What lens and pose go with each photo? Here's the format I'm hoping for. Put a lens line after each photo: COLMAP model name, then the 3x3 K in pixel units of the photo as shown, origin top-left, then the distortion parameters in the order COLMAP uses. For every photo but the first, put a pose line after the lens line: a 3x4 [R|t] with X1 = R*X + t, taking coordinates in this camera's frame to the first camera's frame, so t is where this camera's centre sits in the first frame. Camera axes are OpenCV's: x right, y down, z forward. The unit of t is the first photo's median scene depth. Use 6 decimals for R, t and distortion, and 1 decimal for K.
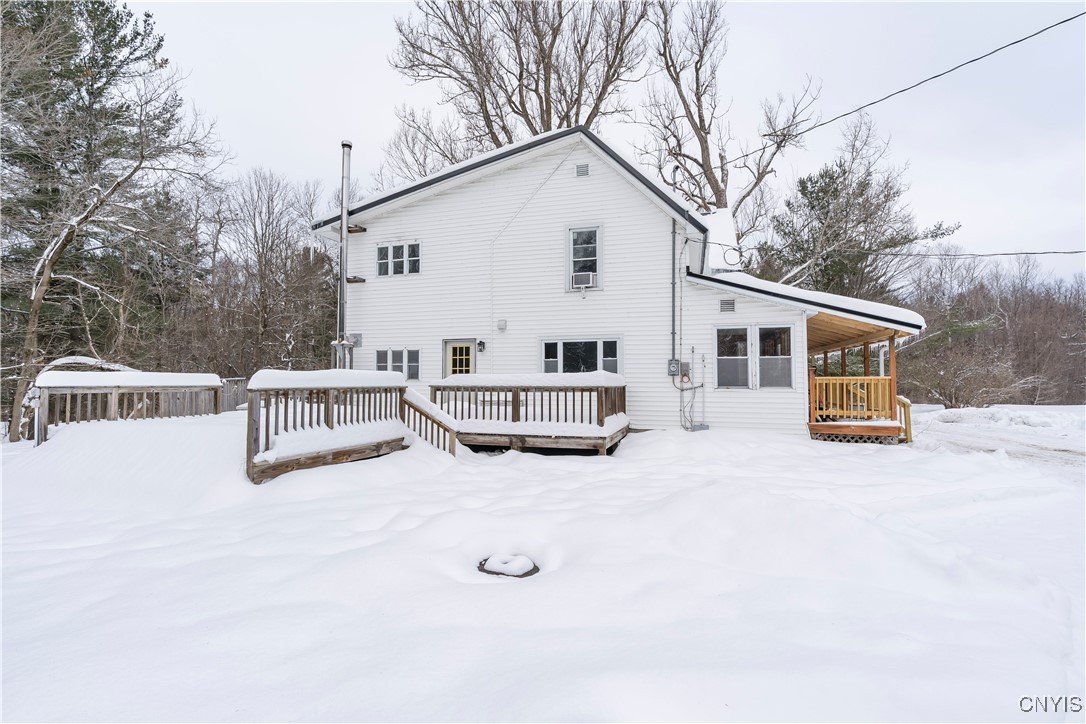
lens RADIAL K [[489.4, 0, 540.0], [0, 489.4, 359.2], [0, 0, 1]] dist [0.000994, 0.000949]
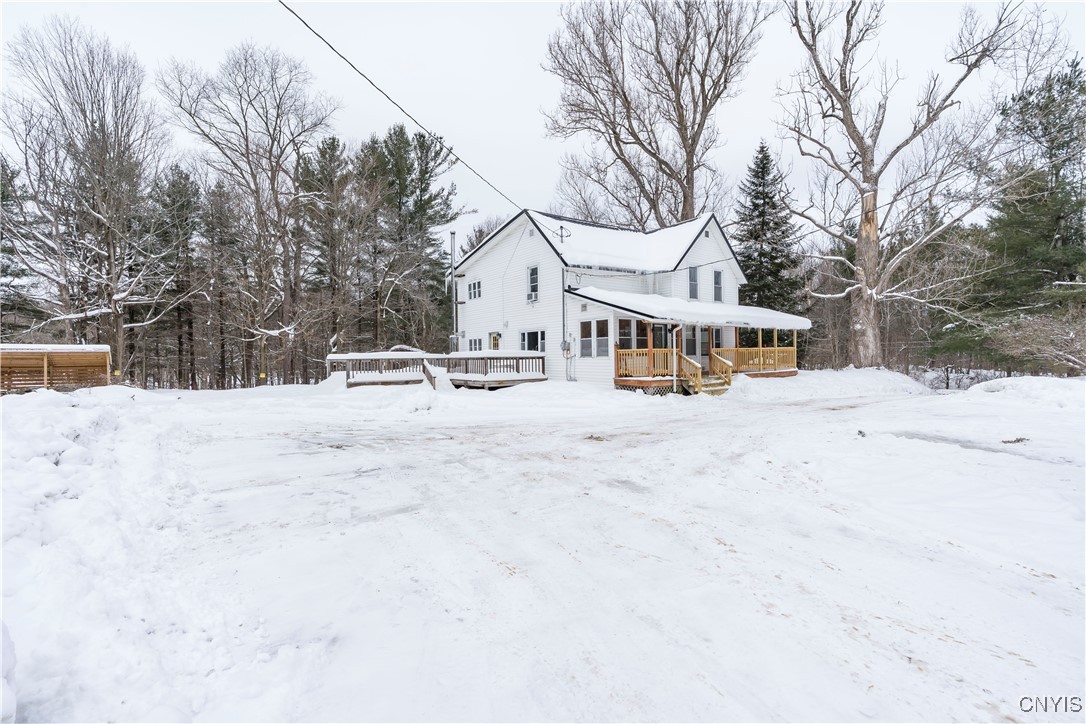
lens RADIAL K [[489.4, 0, 540.0], [0, 489.4, 359.2], [0, 0, 1]] dist [0.000994, 0.000949]
pose [[0.797366, -0.008144, -0.603442, 1.146188], [0.040359, 0.998390, 0.039855, -0.006292], [0.602146, -0.056134, 0.796411, -0.388906]]
